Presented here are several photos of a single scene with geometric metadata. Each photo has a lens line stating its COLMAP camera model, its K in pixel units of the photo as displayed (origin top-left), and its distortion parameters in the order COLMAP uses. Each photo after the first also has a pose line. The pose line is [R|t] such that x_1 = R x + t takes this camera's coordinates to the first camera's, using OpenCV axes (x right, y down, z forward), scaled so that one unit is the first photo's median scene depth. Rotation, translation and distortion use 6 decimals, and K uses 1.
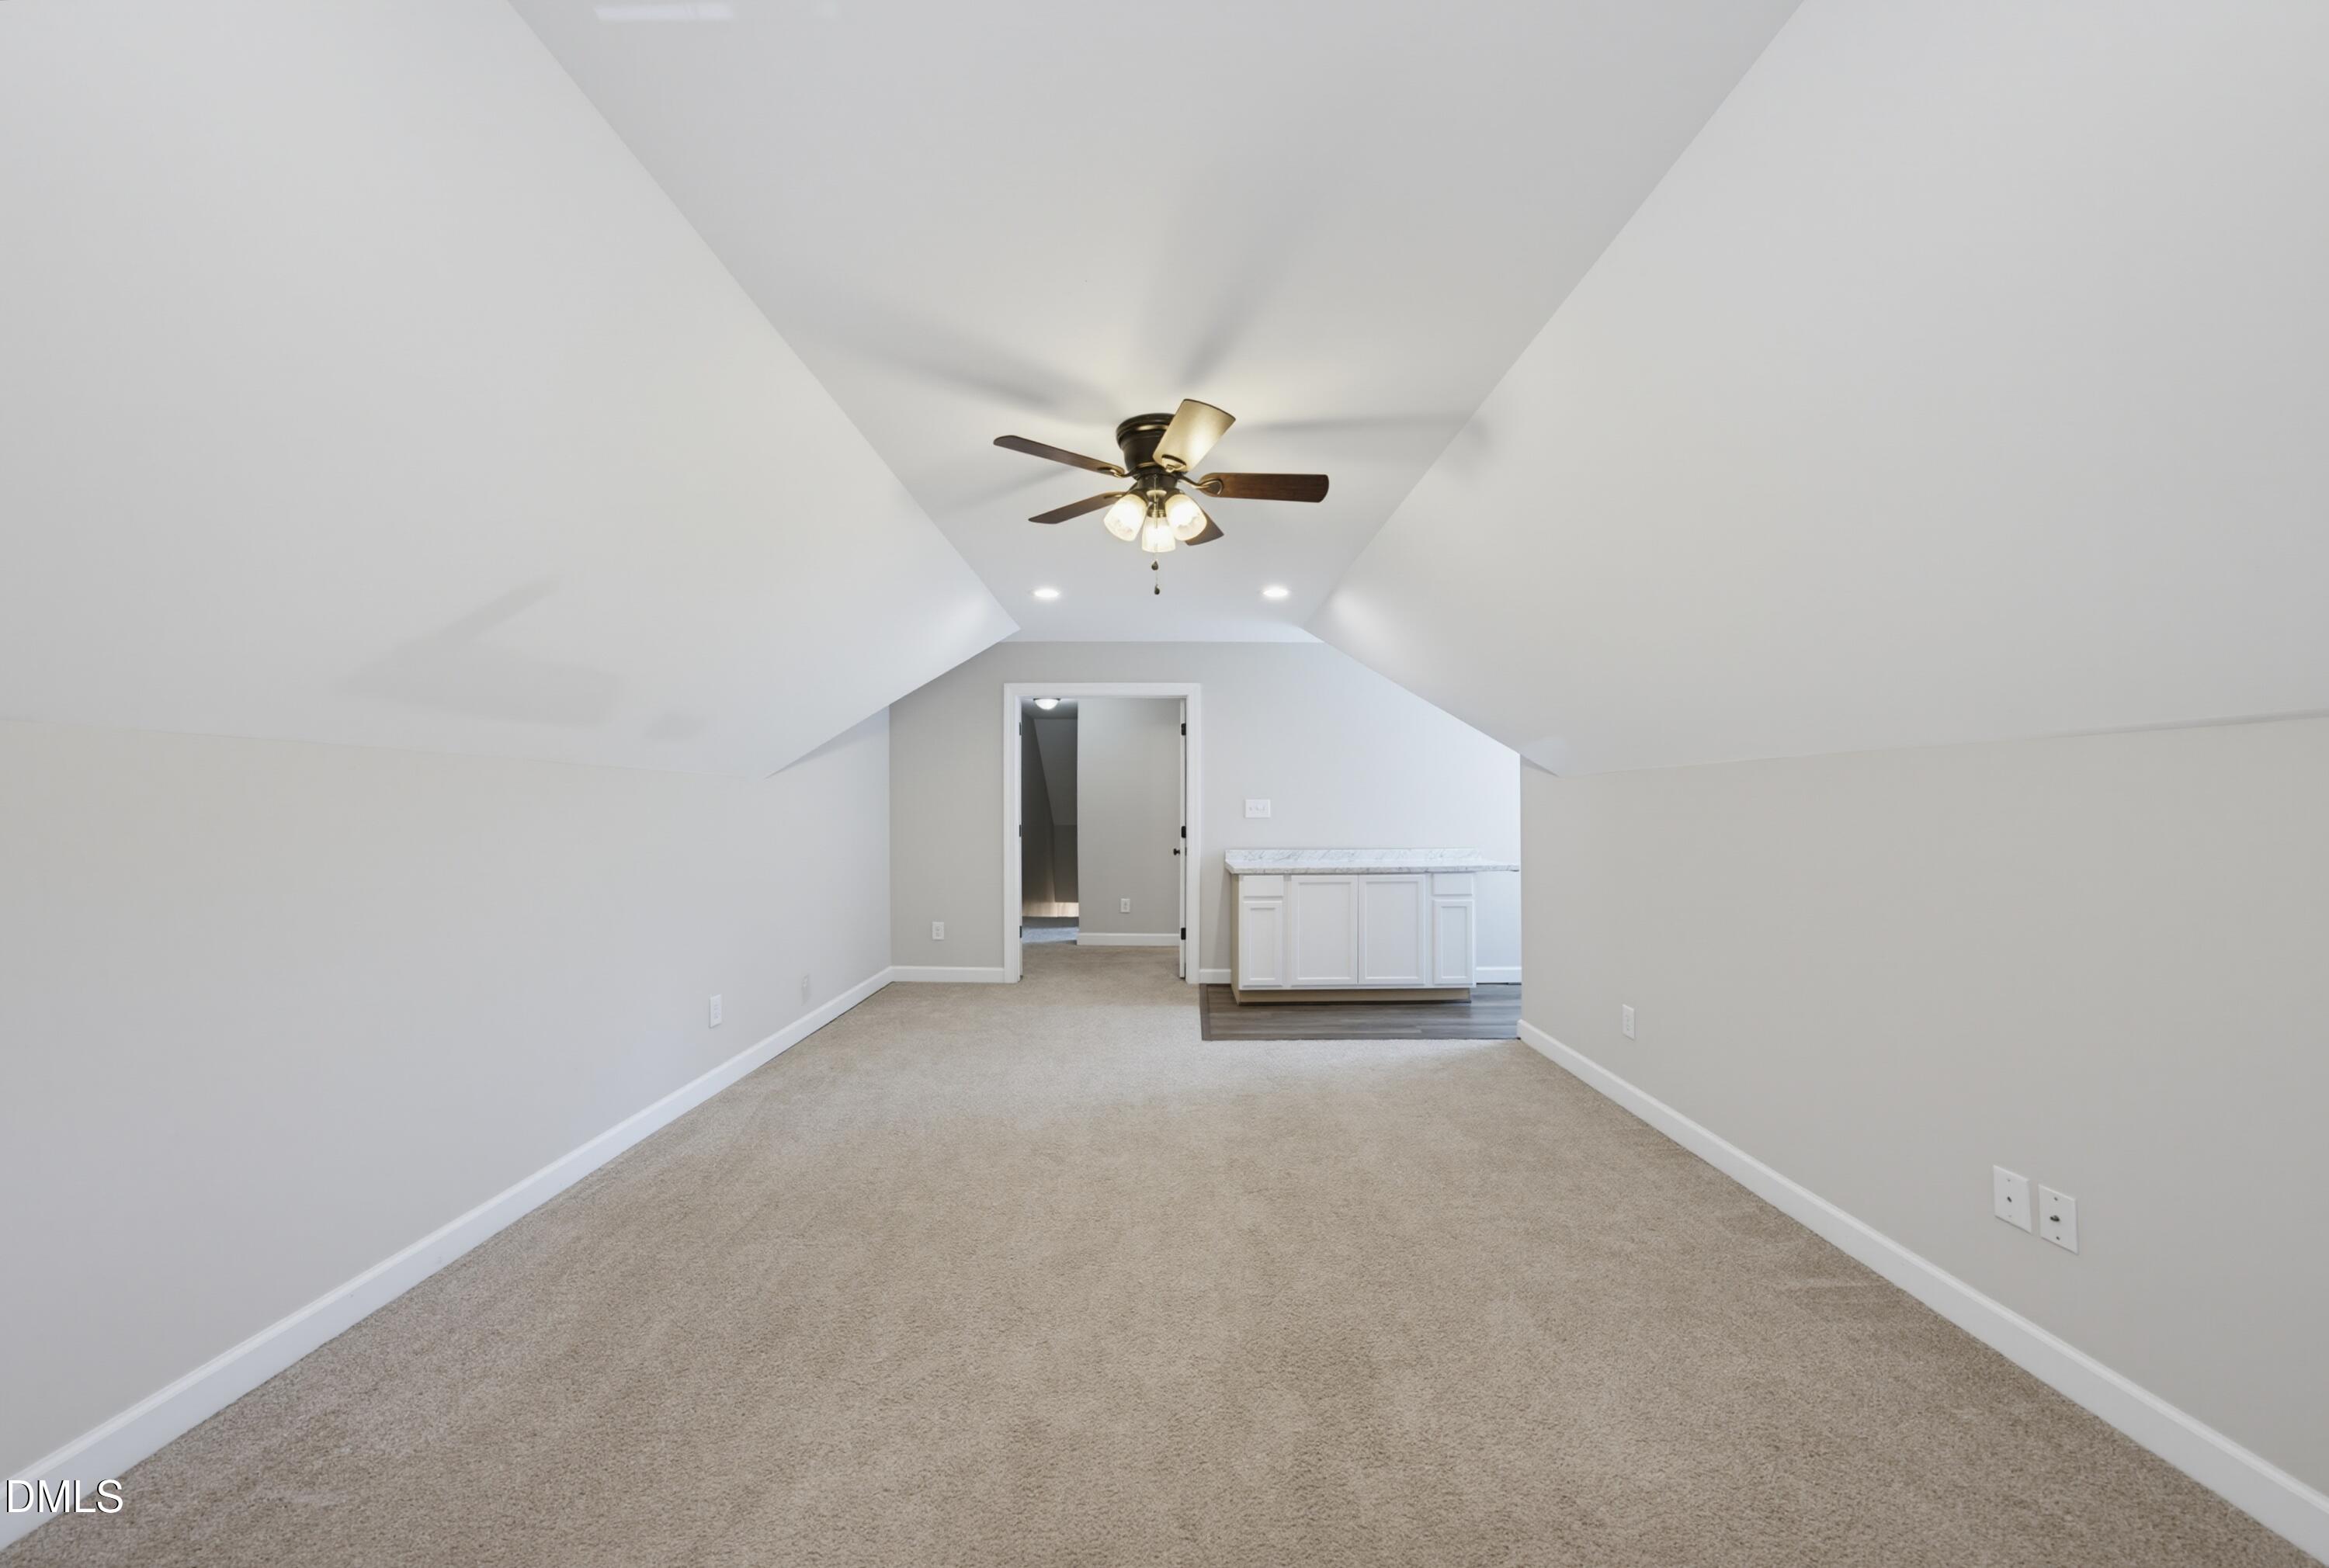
lens RADIAL K [[814.4, 0, 1164.7], [0, 814.4, 797.3], [0, 0, 1]] dist [-0.000502, -0.000005]
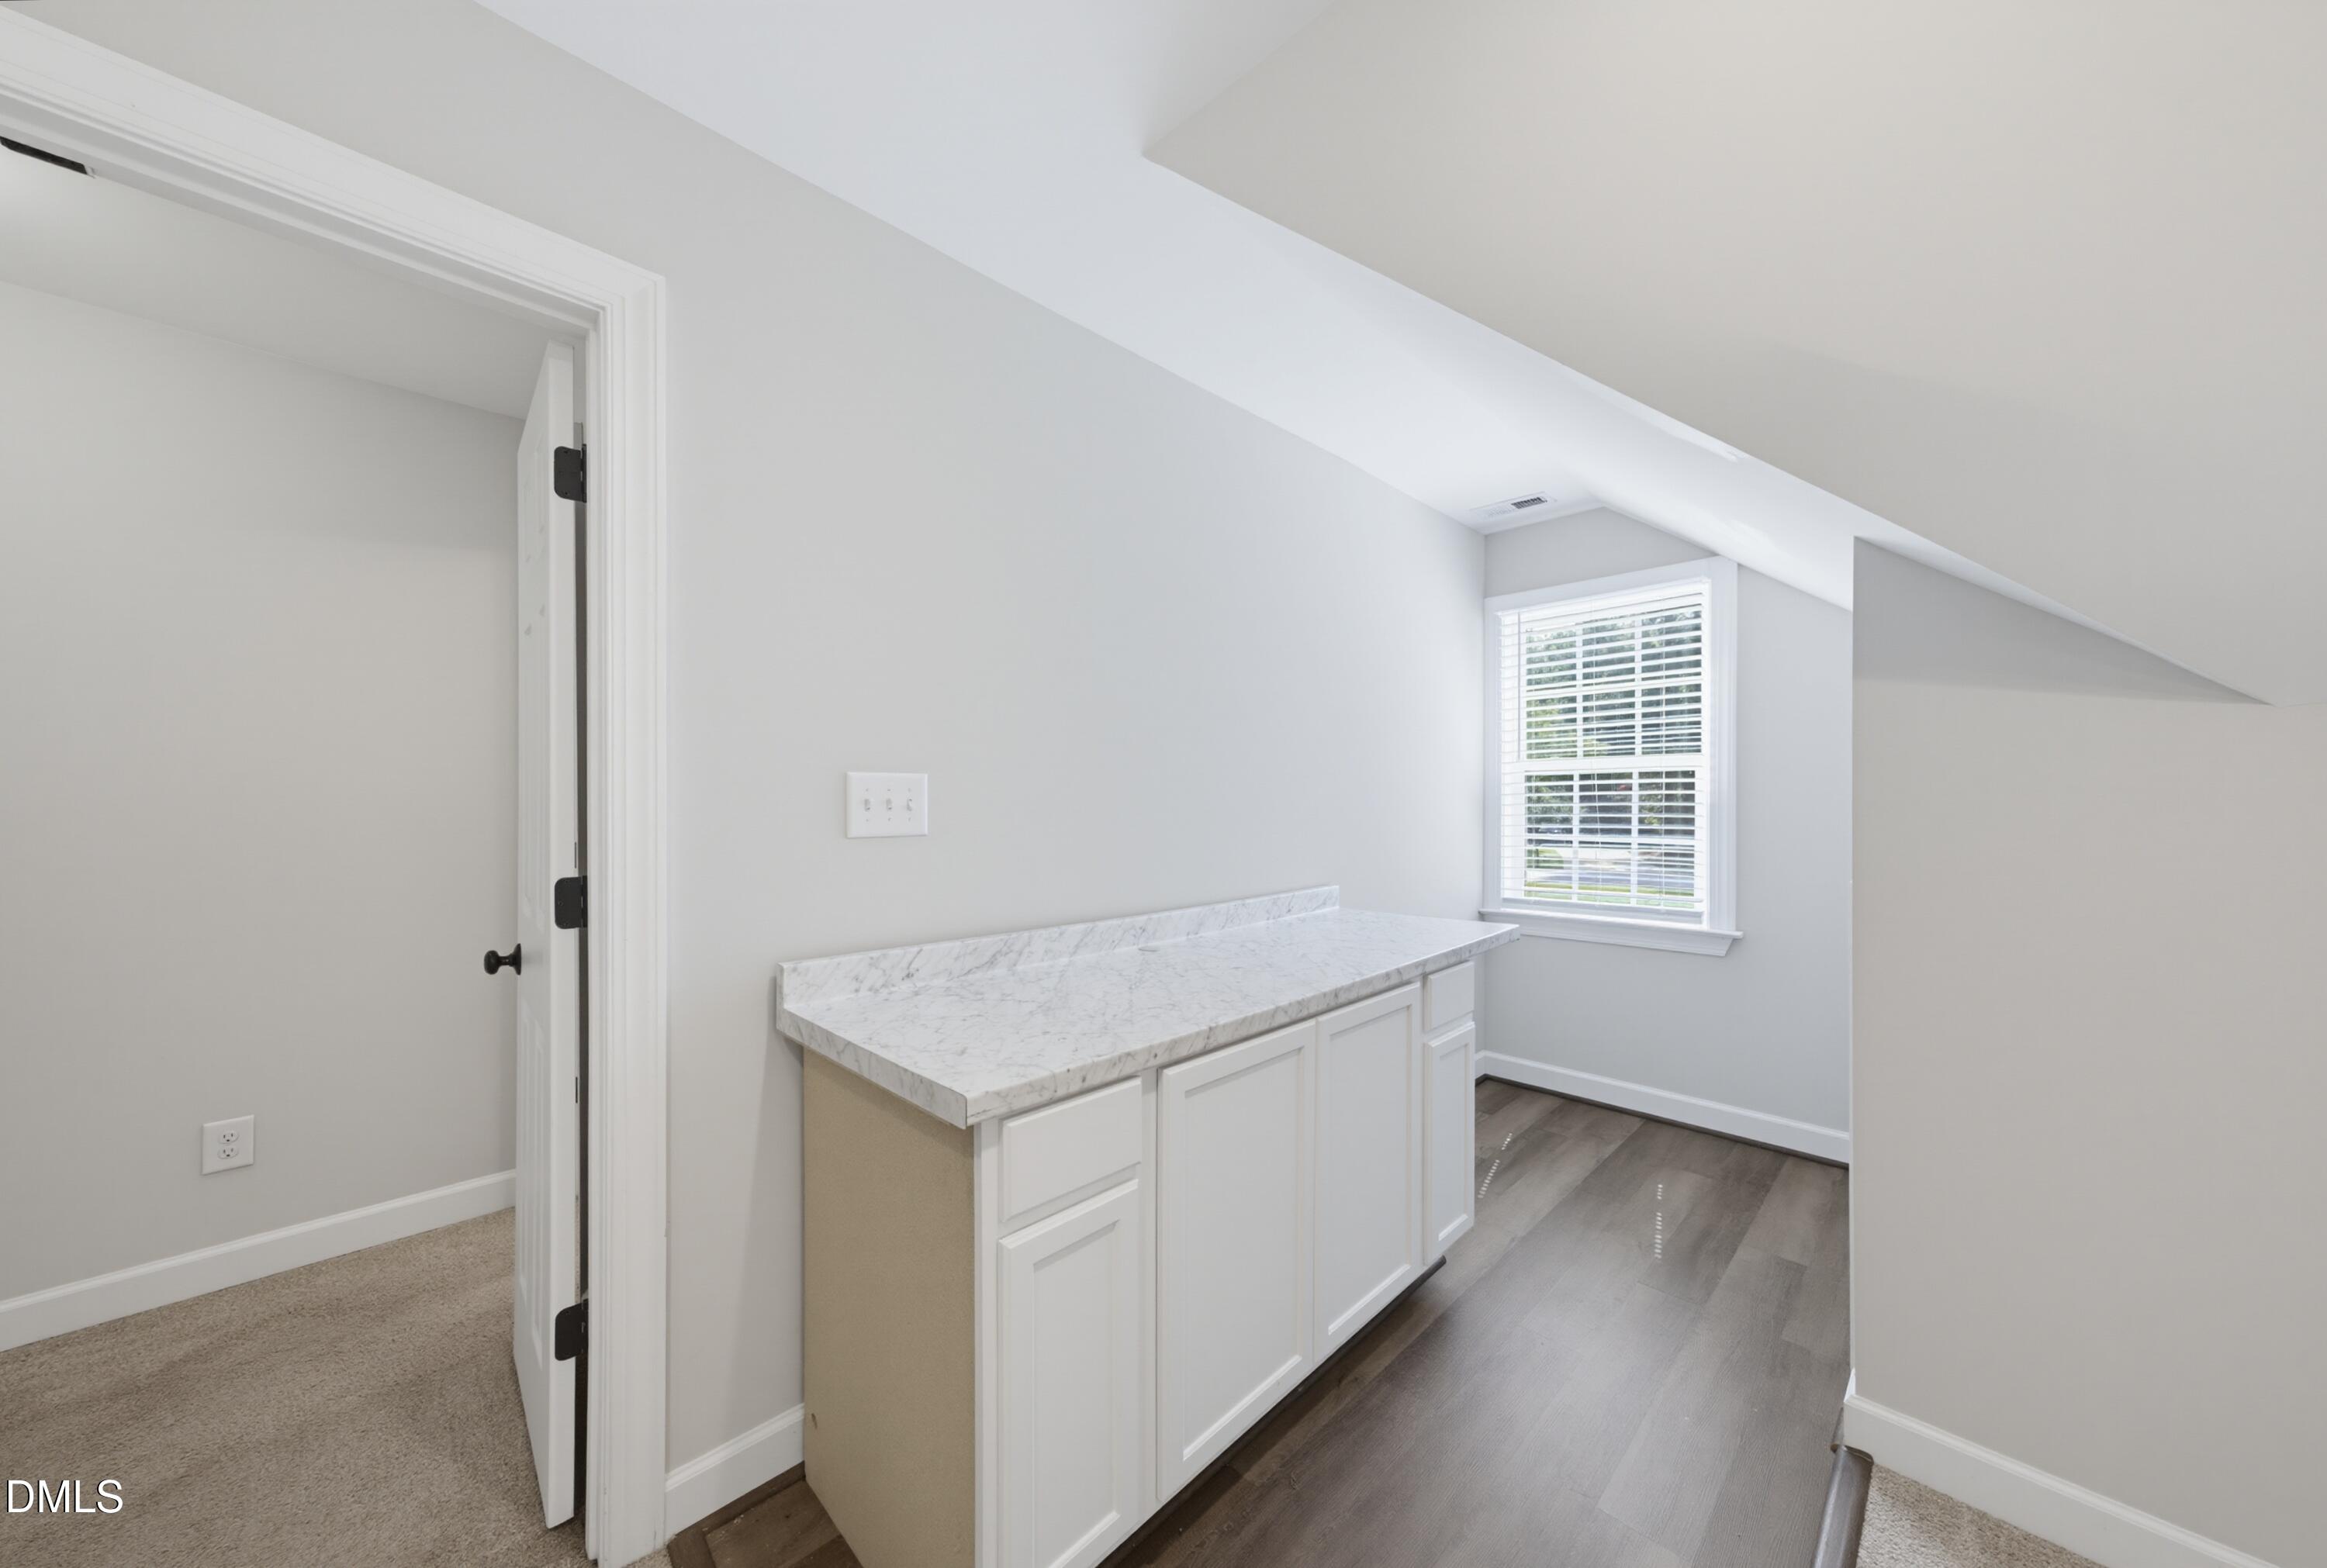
lens RADIAL K [[813.6, 0, 1163.7], [0, 813.6, 797.2], [0, 0, 1]] dist [-0.000502, -0.000005]
pose [[0.708048, -0.001506, 0.706163, -0.022216], [-0.008949, 0.999898, 0.011106, 0.007086], [-0.706108, -0.014183, 0.707962, 0.727731]]
